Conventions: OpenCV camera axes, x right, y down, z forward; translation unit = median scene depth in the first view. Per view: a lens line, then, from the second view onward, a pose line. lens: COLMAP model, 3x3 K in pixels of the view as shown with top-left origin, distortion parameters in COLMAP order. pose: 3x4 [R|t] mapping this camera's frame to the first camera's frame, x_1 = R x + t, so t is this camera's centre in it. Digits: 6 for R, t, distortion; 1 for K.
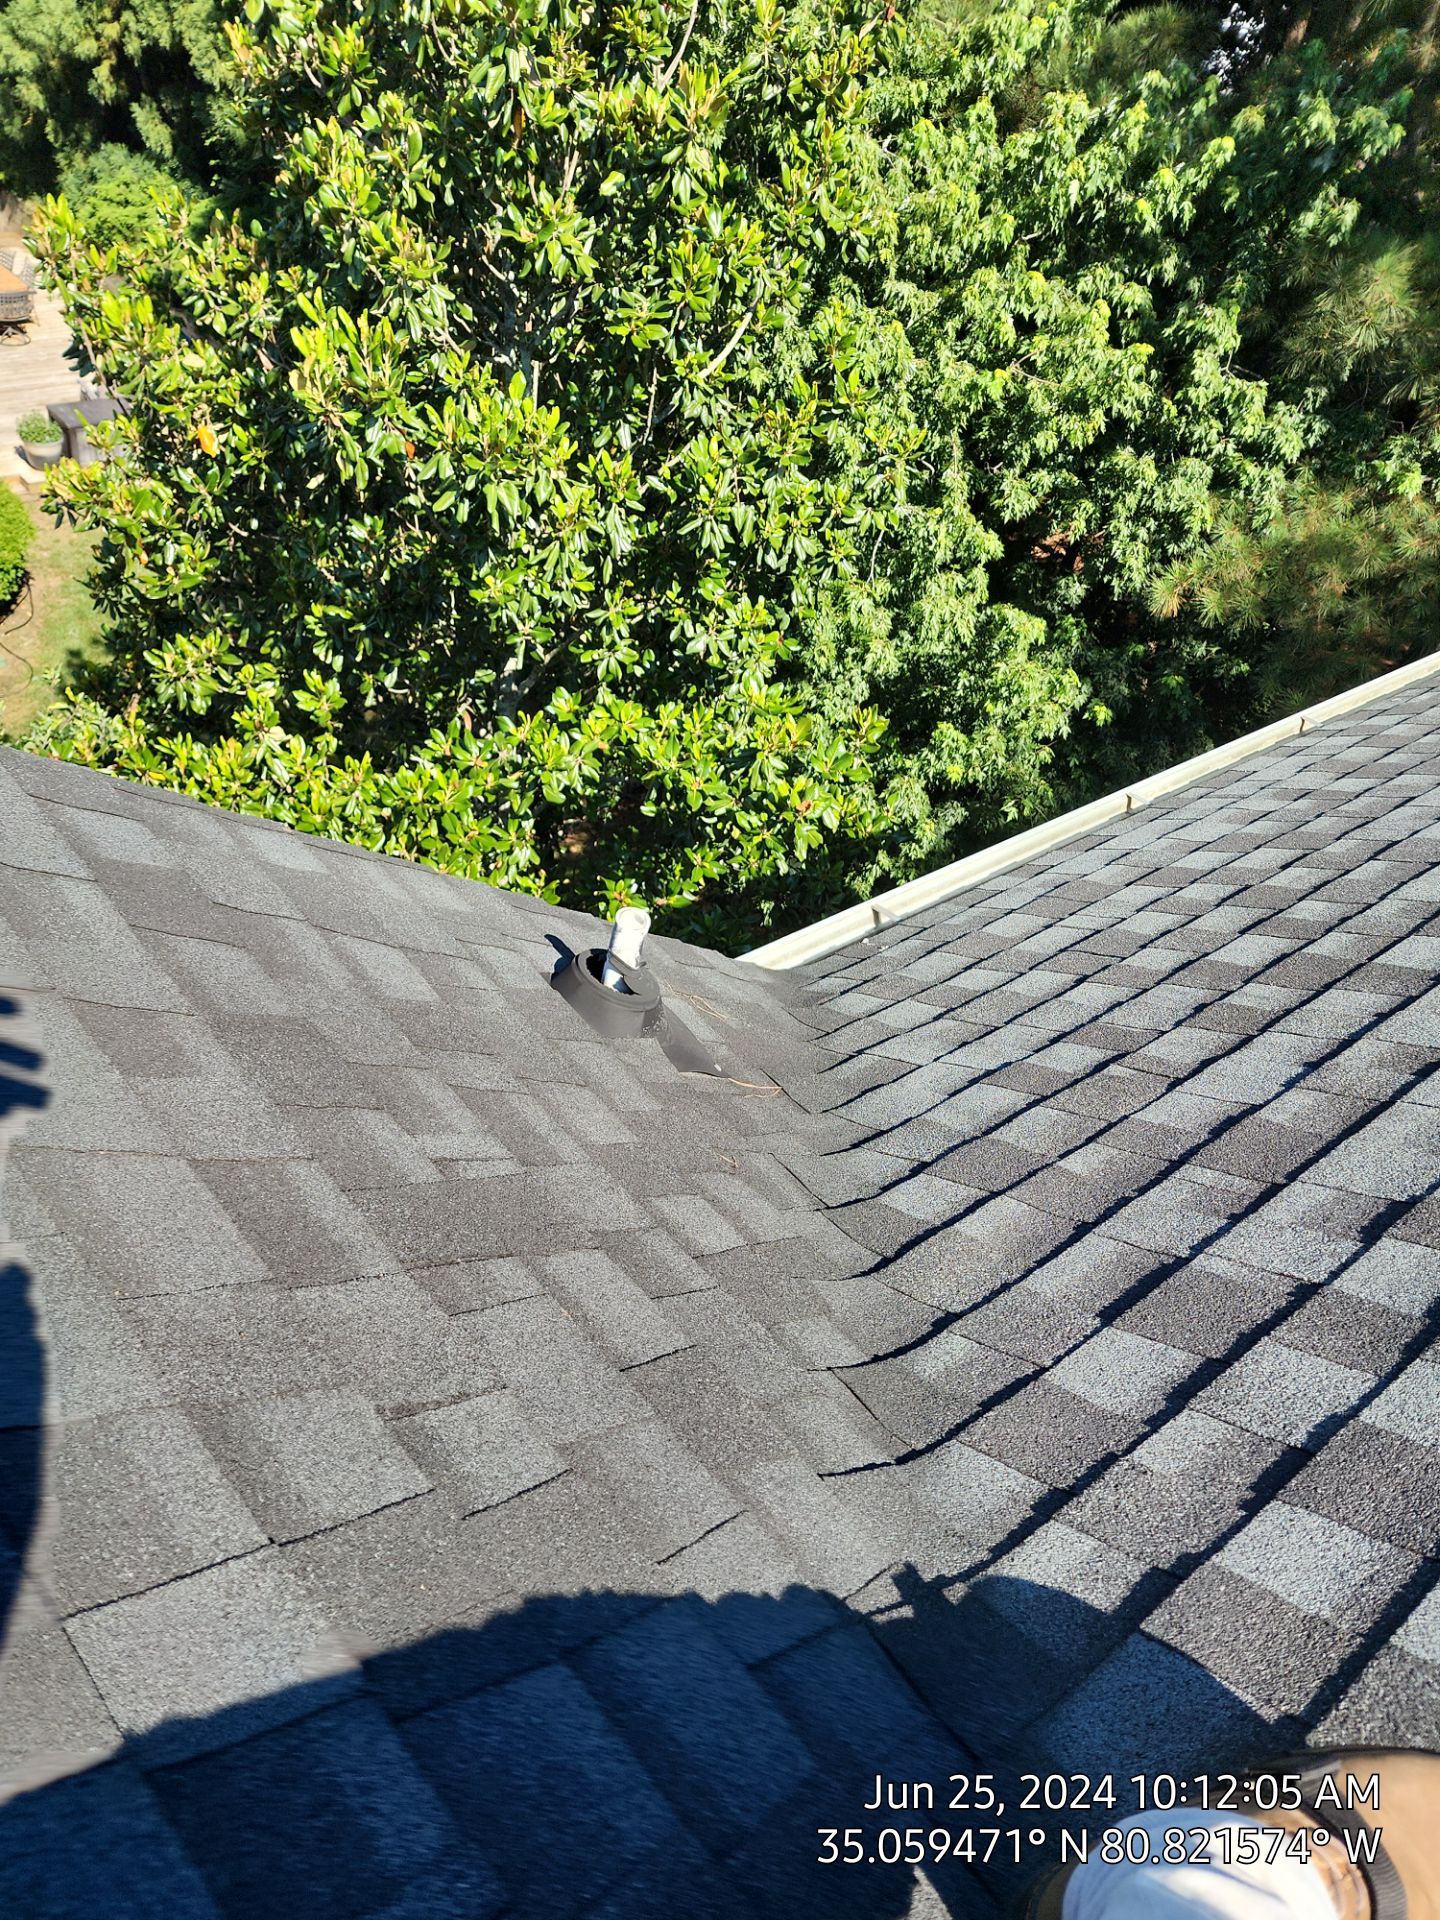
lens RADIAL K [[1410.0, 0, 668.9], [0, 1410.0, 1061.4], [0, 0, 1]] dist [0.035216, -0.035109]
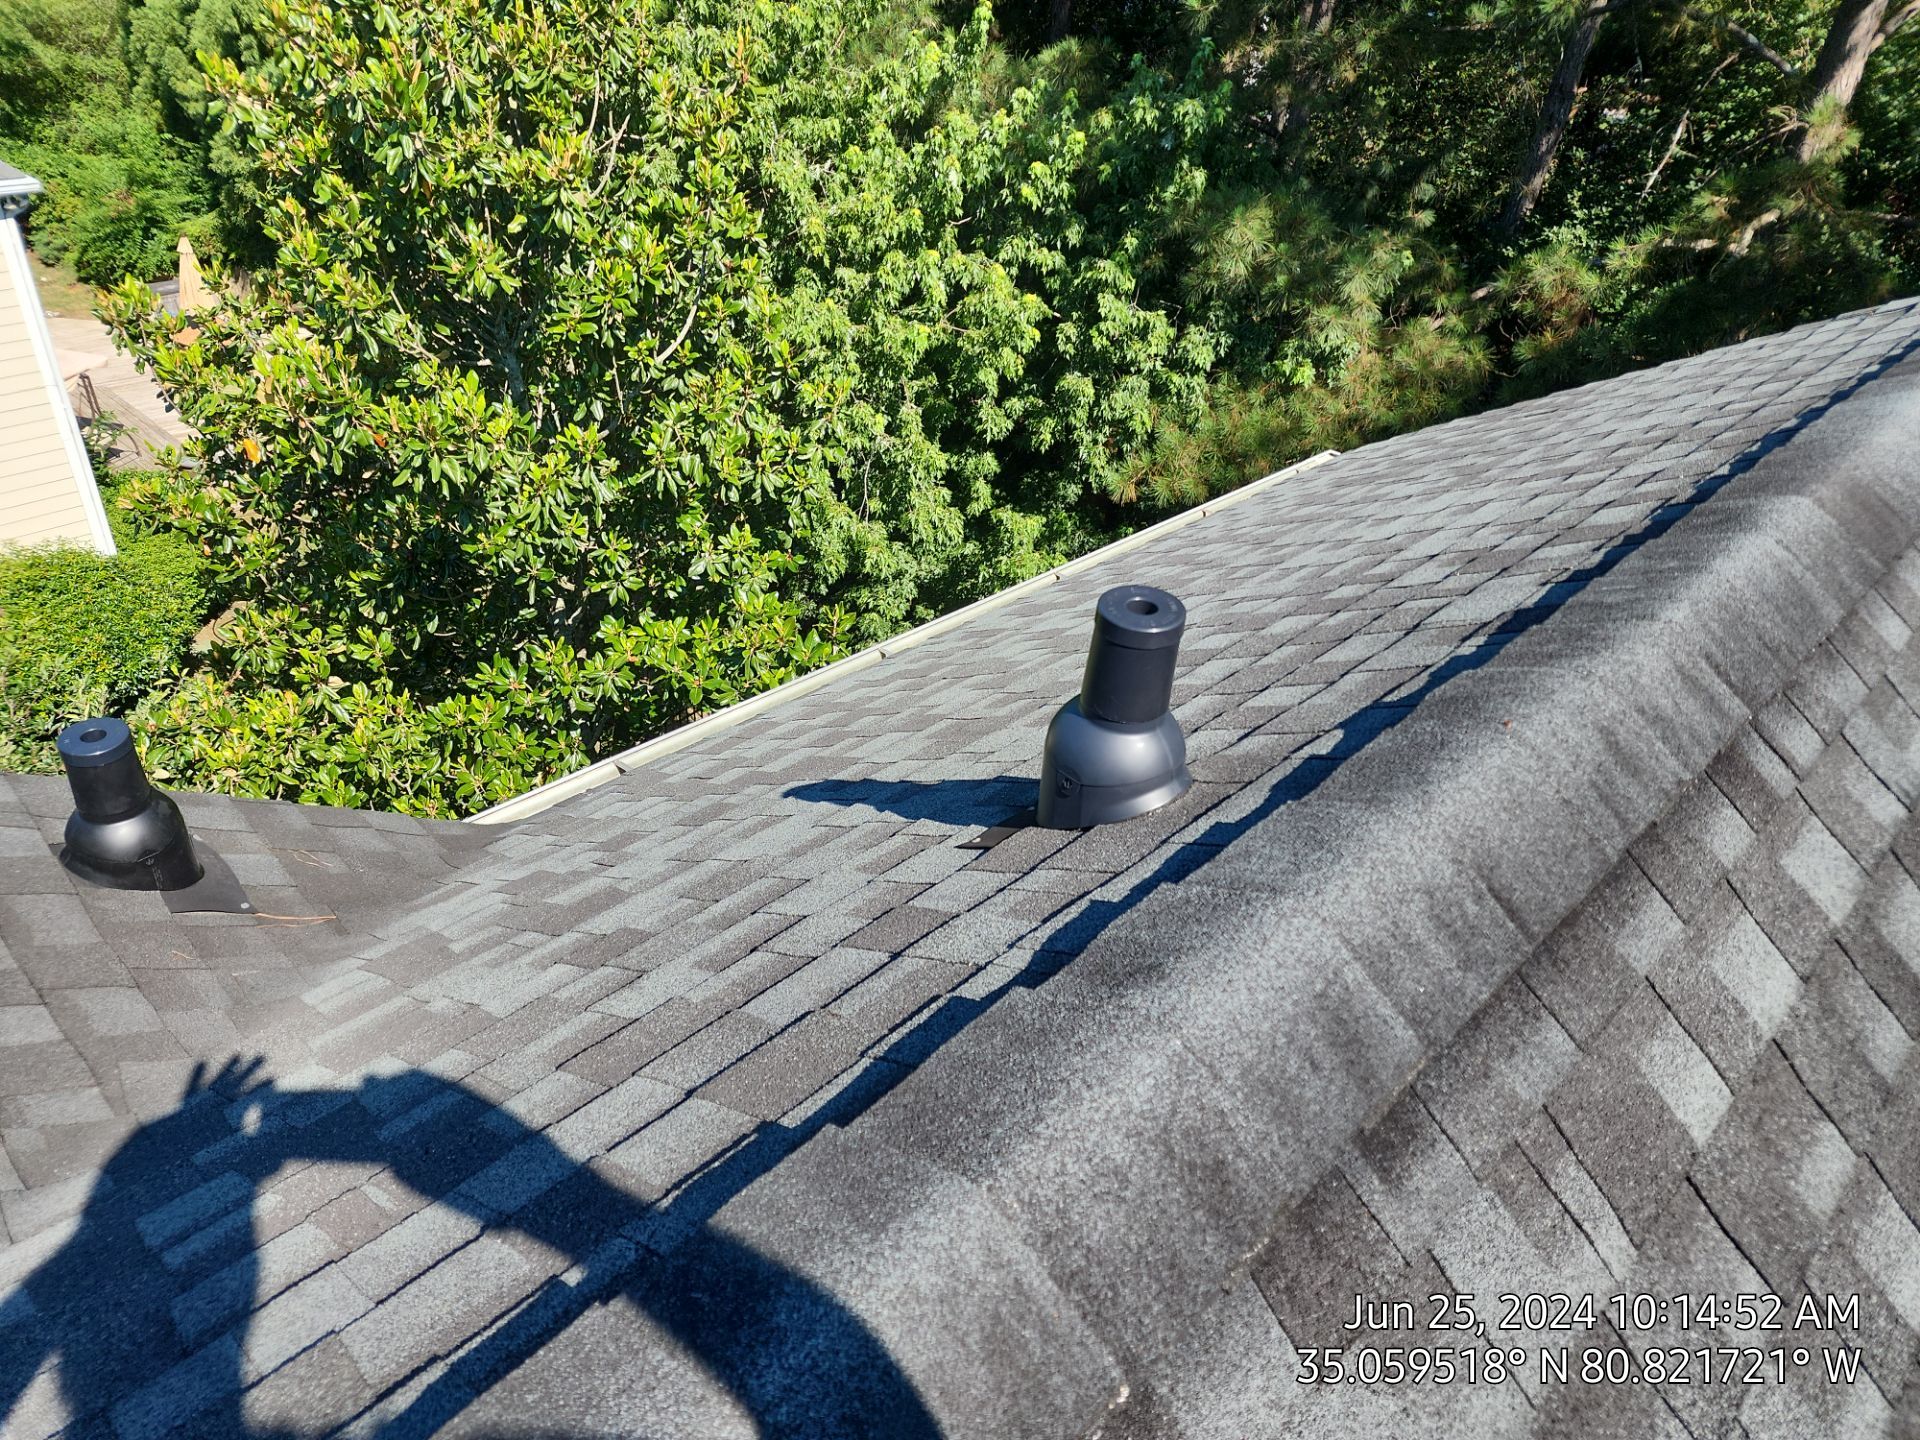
lens RADIAL K [[1287.5, 0, 986.4], [0, 1287.5, 724.6], [0, 0, 1]] dist [0.048593, -0.045322]
pose [[0.992819, -0.116252, 0.028195, 0.221931], [0.119302, 0.979502, -0.162302, 0.038722], [-0.008749, 0.164500, 0.986338, -0.046573]]
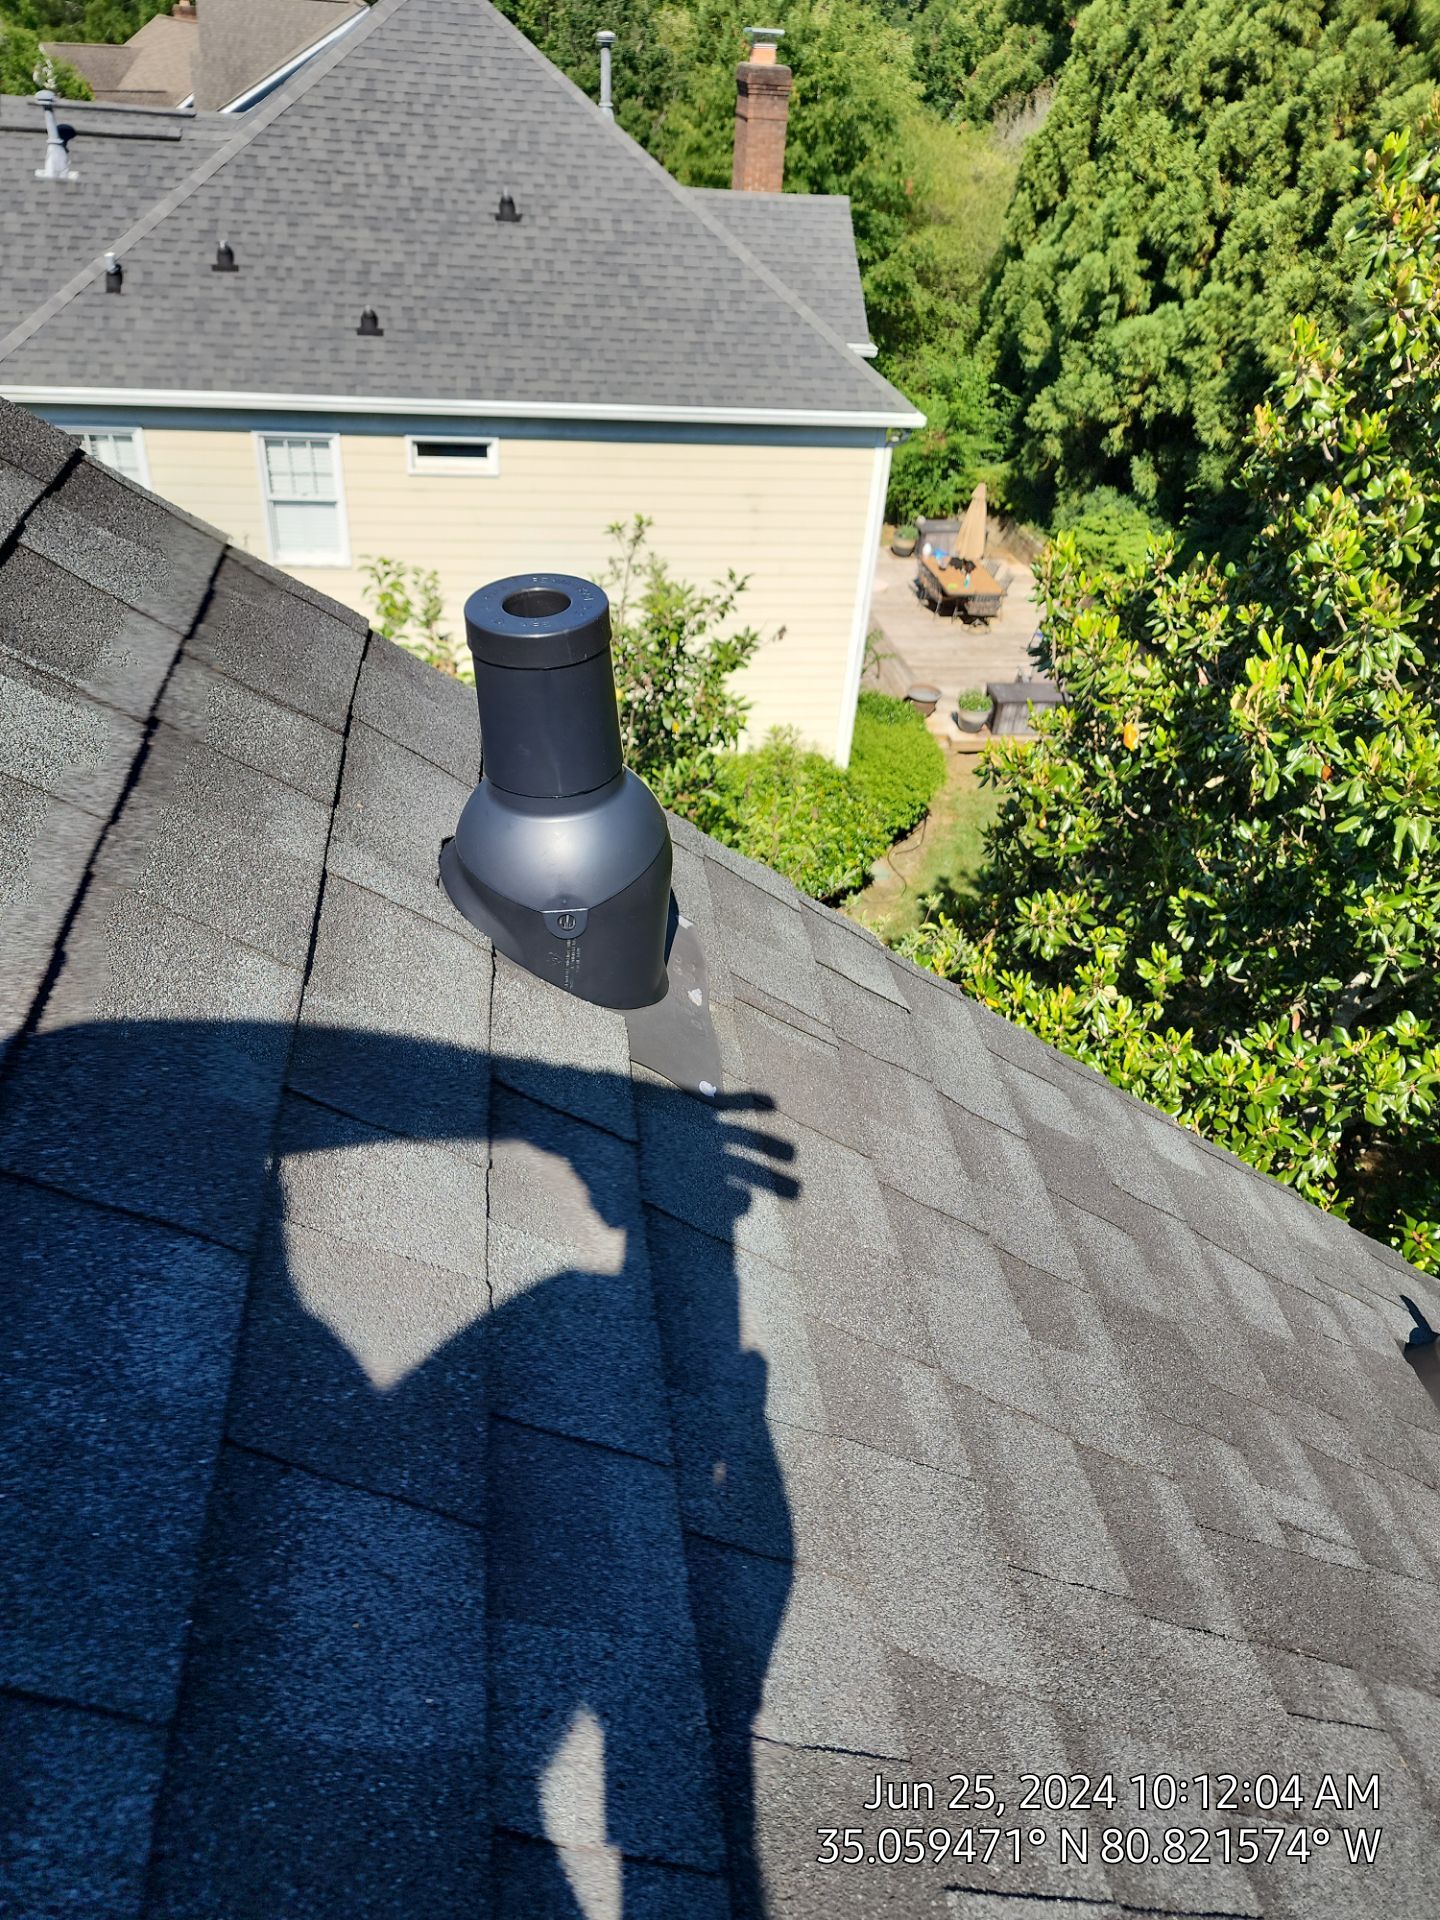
lens RADIAL K [[1341.1, 0, 711.6], [0, 1341.1, 1009.2], [0, 0, 1]] dist [0.038144, -0.033556]
pose [[0.837668, 0.236733, -0.492209, -0.024876], [-0.330511, 0.937164, -0.111743, -0.005156], [0.434827, 0.256284, 0.863275, -0.010793]]
